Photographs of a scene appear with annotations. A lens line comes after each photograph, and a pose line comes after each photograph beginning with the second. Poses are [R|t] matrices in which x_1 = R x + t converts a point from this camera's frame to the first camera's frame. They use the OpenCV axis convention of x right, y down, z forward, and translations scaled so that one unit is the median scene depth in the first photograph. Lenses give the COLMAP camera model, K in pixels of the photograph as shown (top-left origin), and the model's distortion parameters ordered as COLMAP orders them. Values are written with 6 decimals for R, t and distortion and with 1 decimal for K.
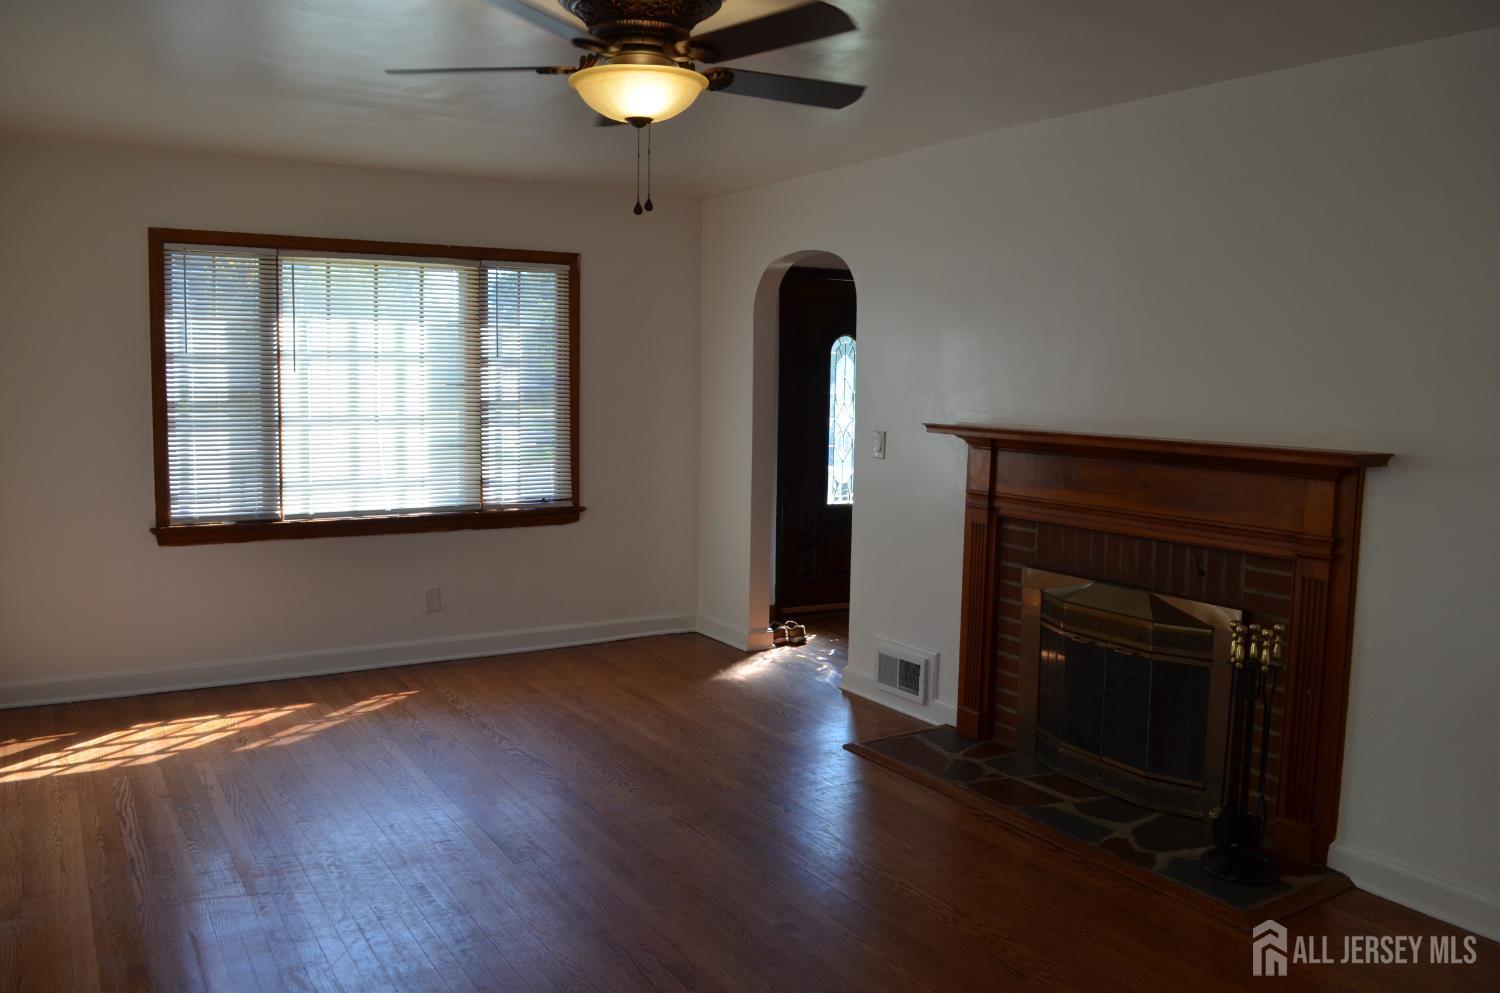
lens RADIAL K [[1177.2, 0, 749.6], [0, 1177.2, 508.1], [0, 0, 1]] dist [-0.078502, 0.010084]
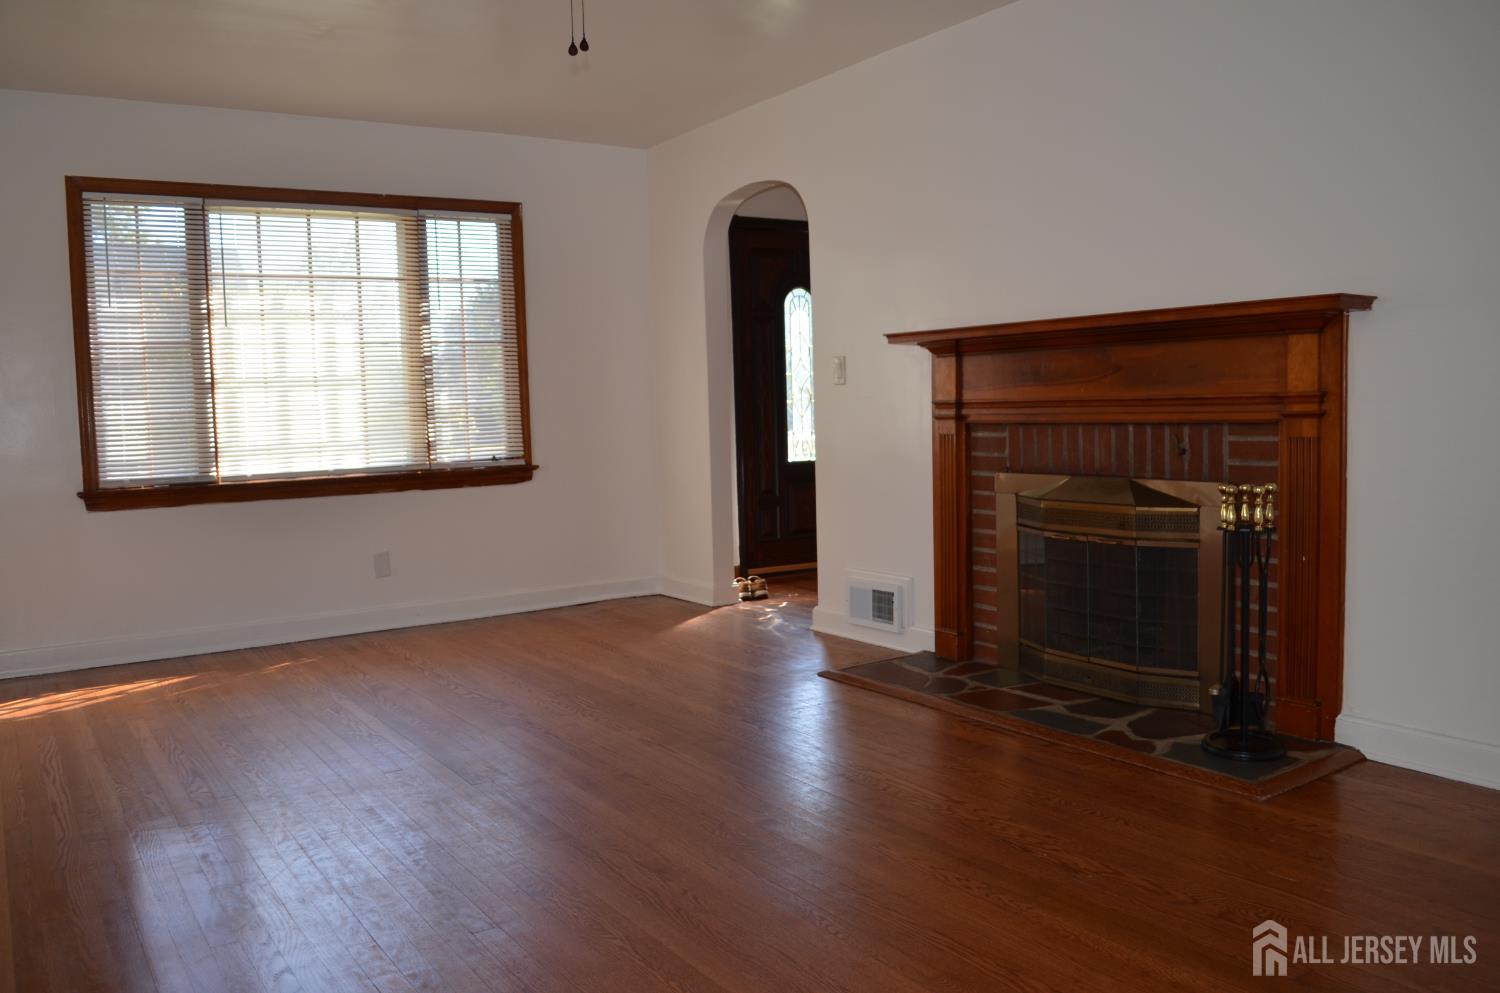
lens RADIAL K [[1177.2, 0, 751.5], [0, 1177.2, 506.8], [0, 0, 1]] dist [-0.078502, 0.010084]
pose [[0.998231, -0.047412, 0.035879, -0.002235], [0.048138, 0.998647, -0.019655, 0.093104], [-0.034899, 0.021348, 0.999163, 0.050344]]
